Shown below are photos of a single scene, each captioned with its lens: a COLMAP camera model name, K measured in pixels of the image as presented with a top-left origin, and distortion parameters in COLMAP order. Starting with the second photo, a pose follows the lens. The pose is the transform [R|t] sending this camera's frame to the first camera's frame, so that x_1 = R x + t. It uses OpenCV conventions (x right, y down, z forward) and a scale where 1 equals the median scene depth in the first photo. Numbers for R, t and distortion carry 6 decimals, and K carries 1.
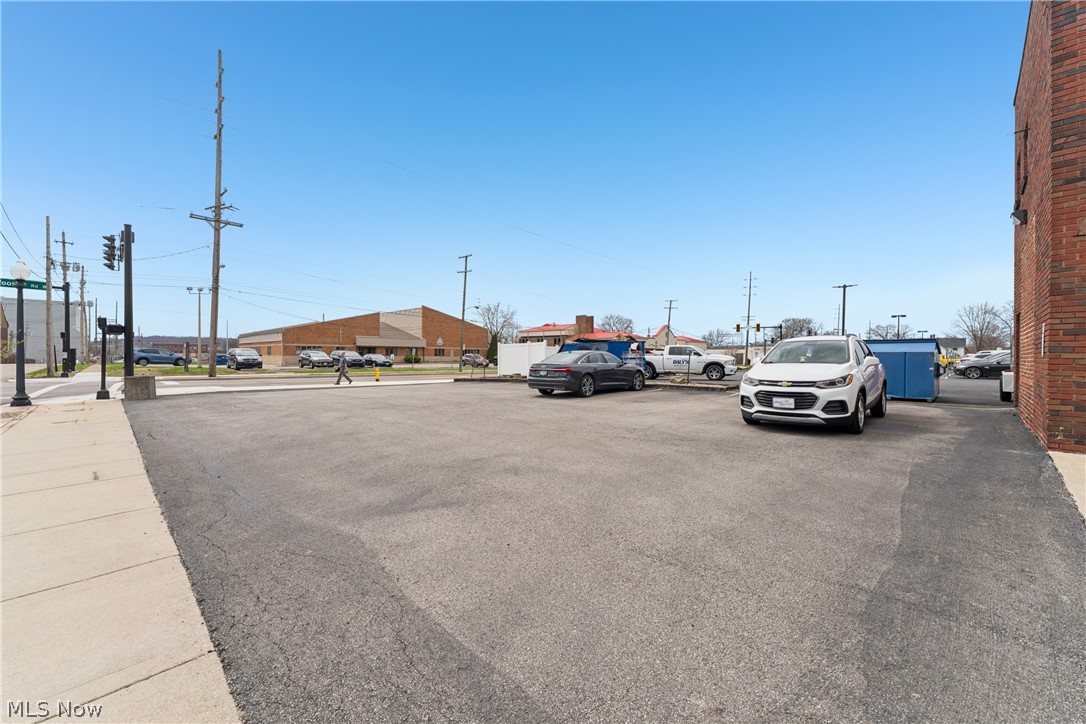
lens RADIAL K [[433.0, 0, 548.3], [0, 433.0, 359.7], [0, 0, 1]] dist [-0.000166, -0.000485]
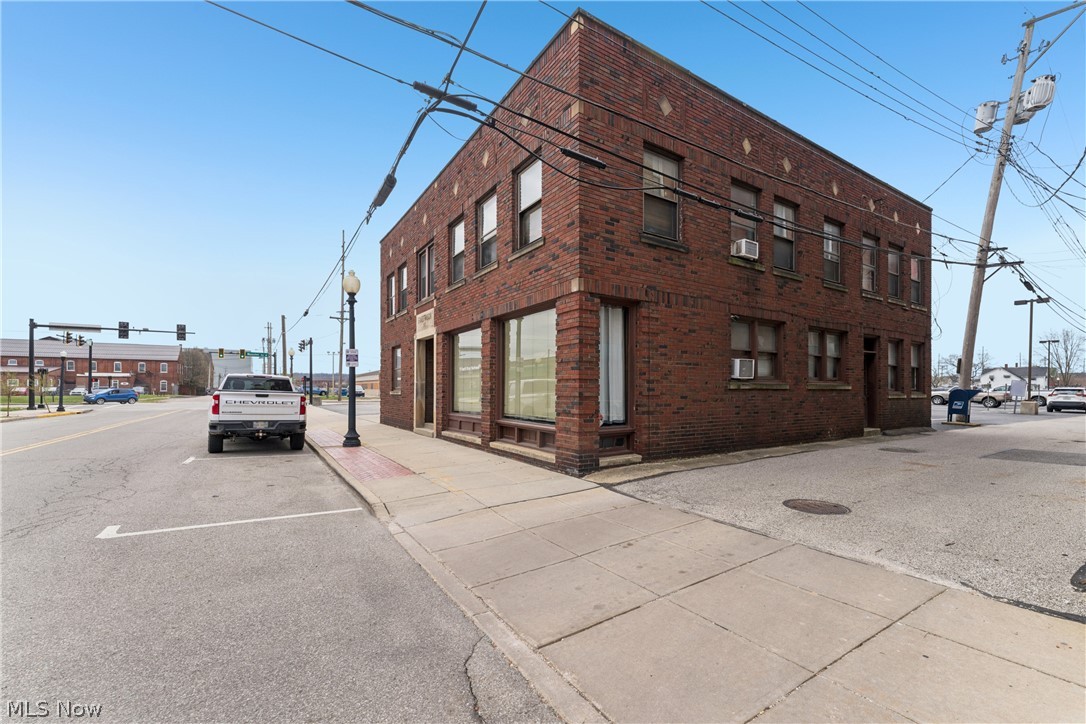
lens RADIAL K [[433.0, 0, 542.8], [0, 433.0, 384.5], [0, 0, 1]] dist [-0.000166, -0.000485]
pose [[0.976321, -0.008190, -0.216172, 0.687867], [0.004247, 0.999816, -0.018698, 0.010482], [0.216285, 0.017337, 0.976176, -0.900514]]
